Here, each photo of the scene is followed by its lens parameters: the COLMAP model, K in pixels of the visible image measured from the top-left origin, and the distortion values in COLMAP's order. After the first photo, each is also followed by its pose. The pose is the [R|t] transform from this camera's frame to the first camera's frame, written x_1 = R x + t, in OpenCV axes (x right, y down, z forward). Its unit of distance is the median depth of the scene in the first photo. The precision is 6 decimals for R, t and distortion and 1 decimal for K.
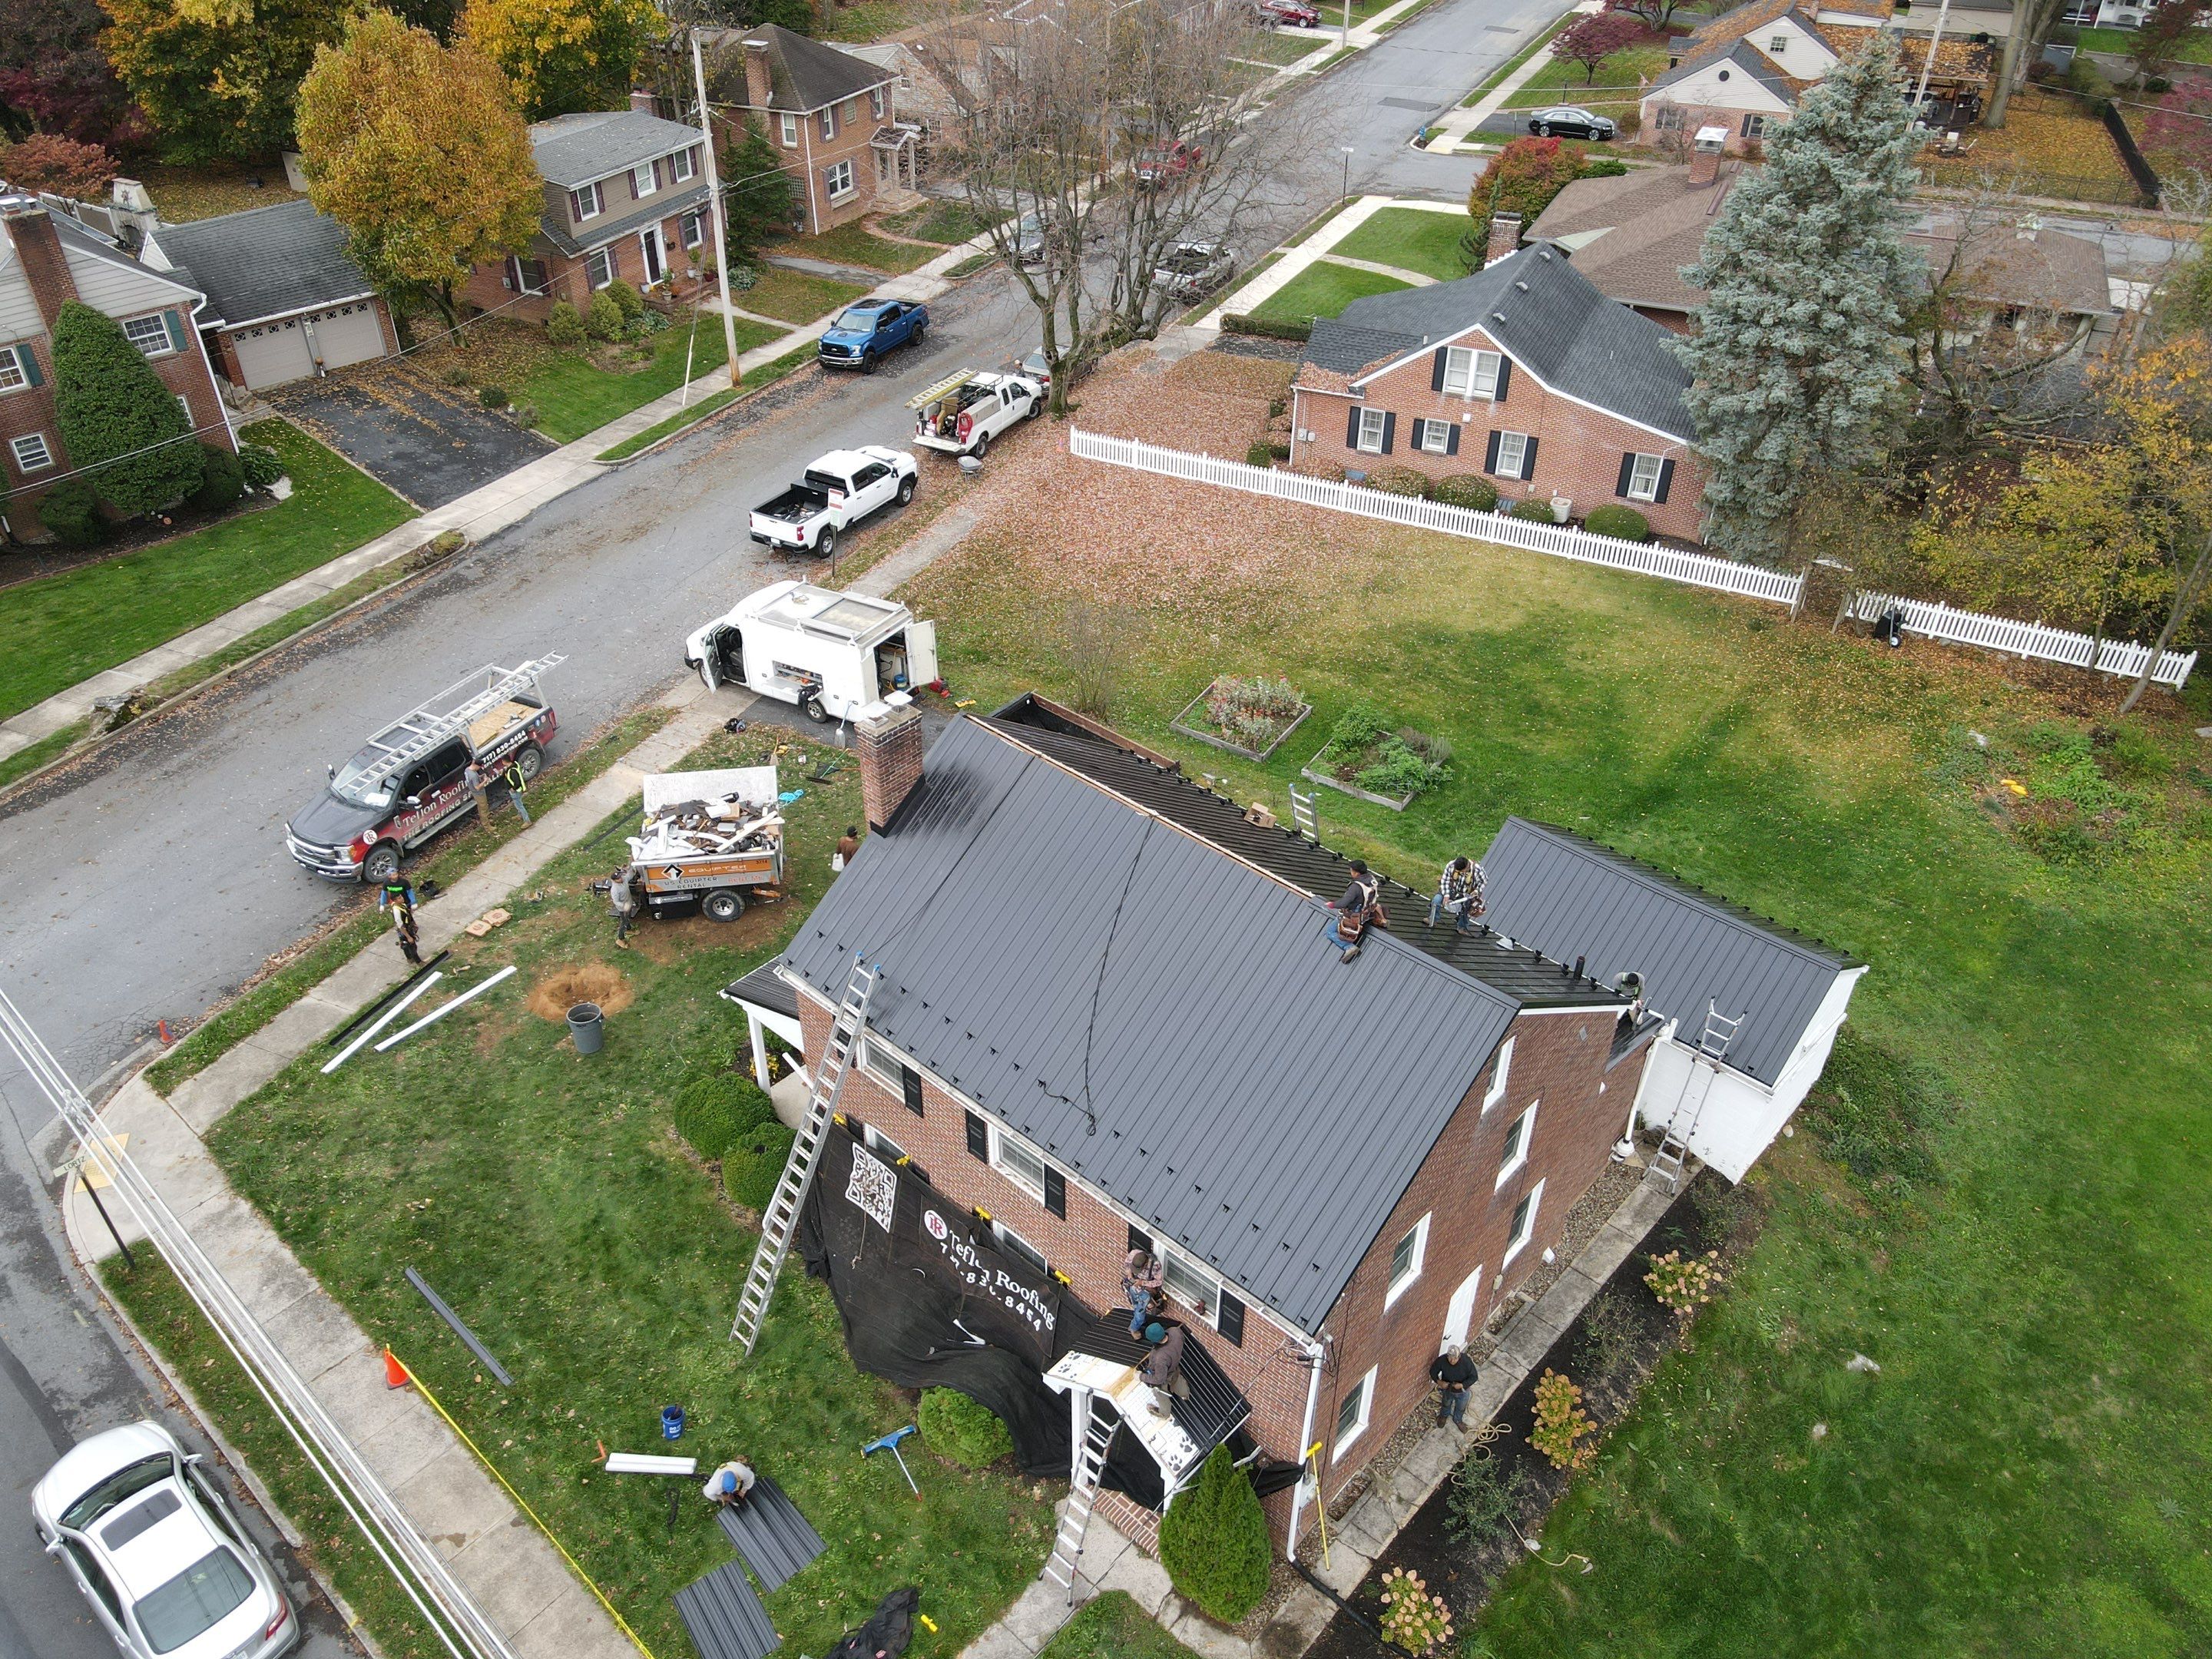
lens RADIAL K [[1621.2, 0, 1100.7], [0, 1621.2, 836.4], [0, 0, 1]] dist [0.011969, 0.009192]
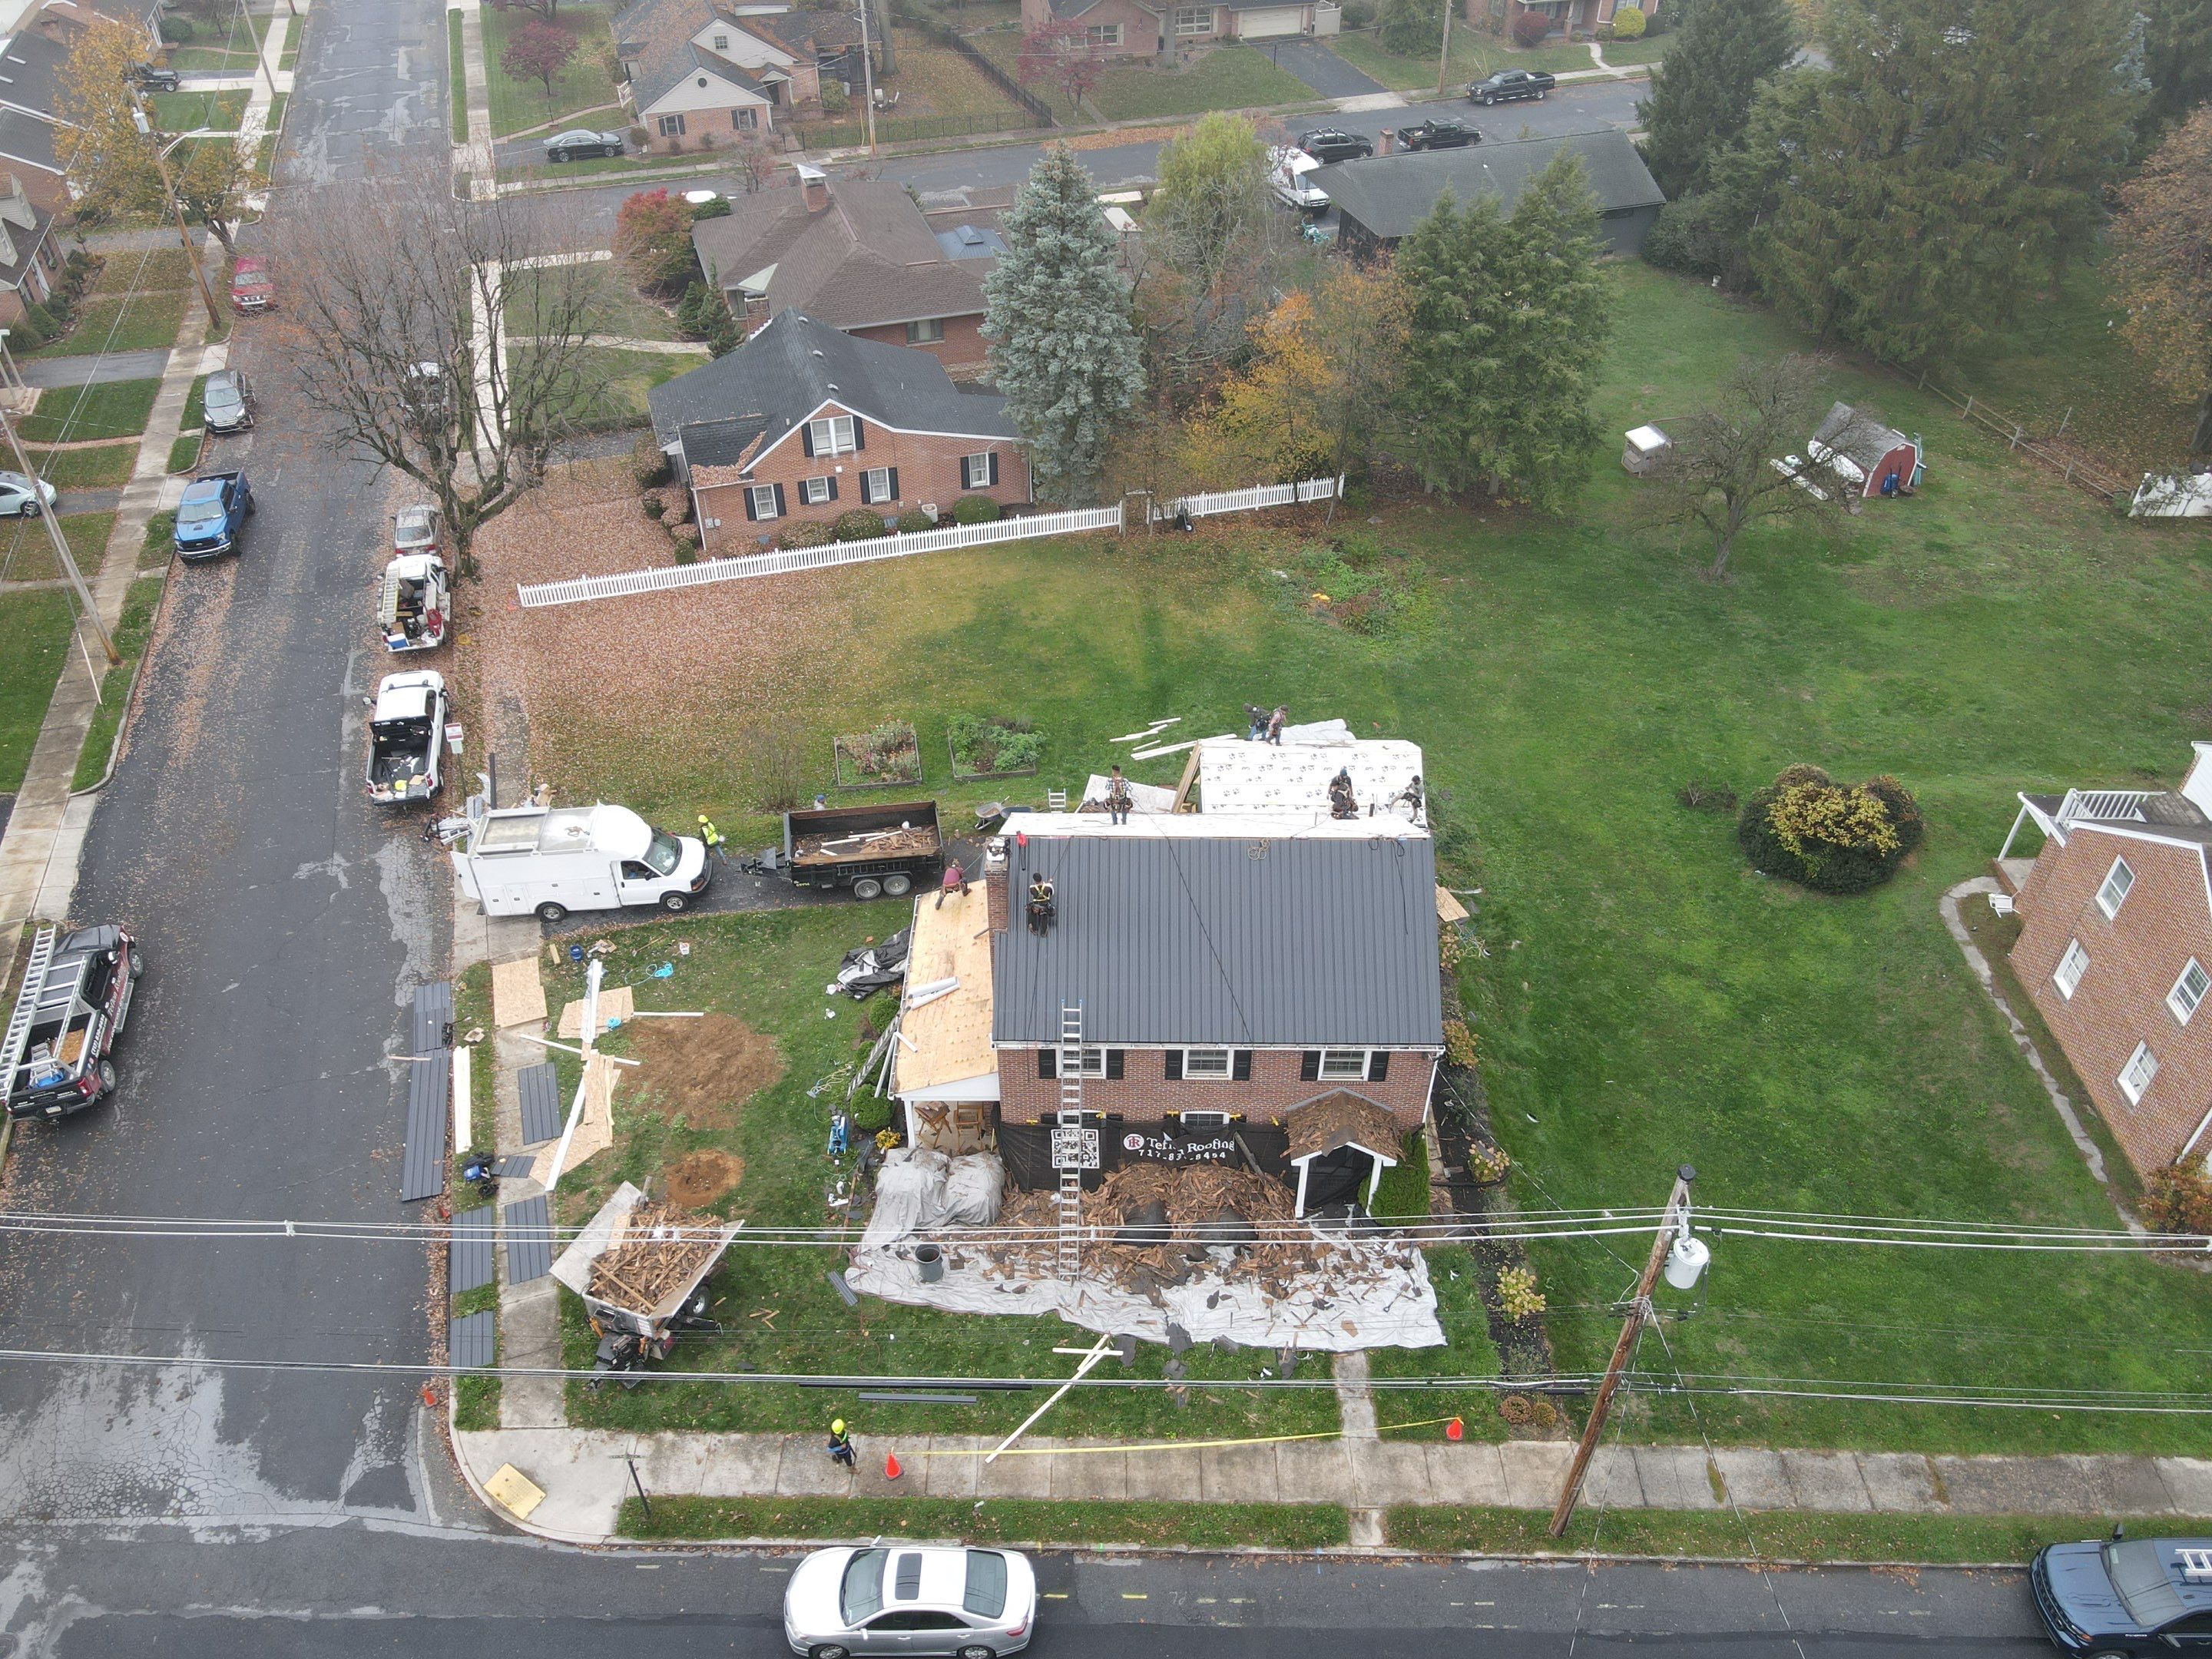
lens RADIAL K [[1621.2, 0, 1099.1], [0, 1621.2, 830.2], [0, 0, 1]] dist [0.011969, 0.009192]
pose [[0.748017, -0.432041, 0.503797, -0.385558], [0.398560, 0.899399, 0.179531, -0.156718], [-0.530680, 0.066501, 0.844960, -0.148745]]
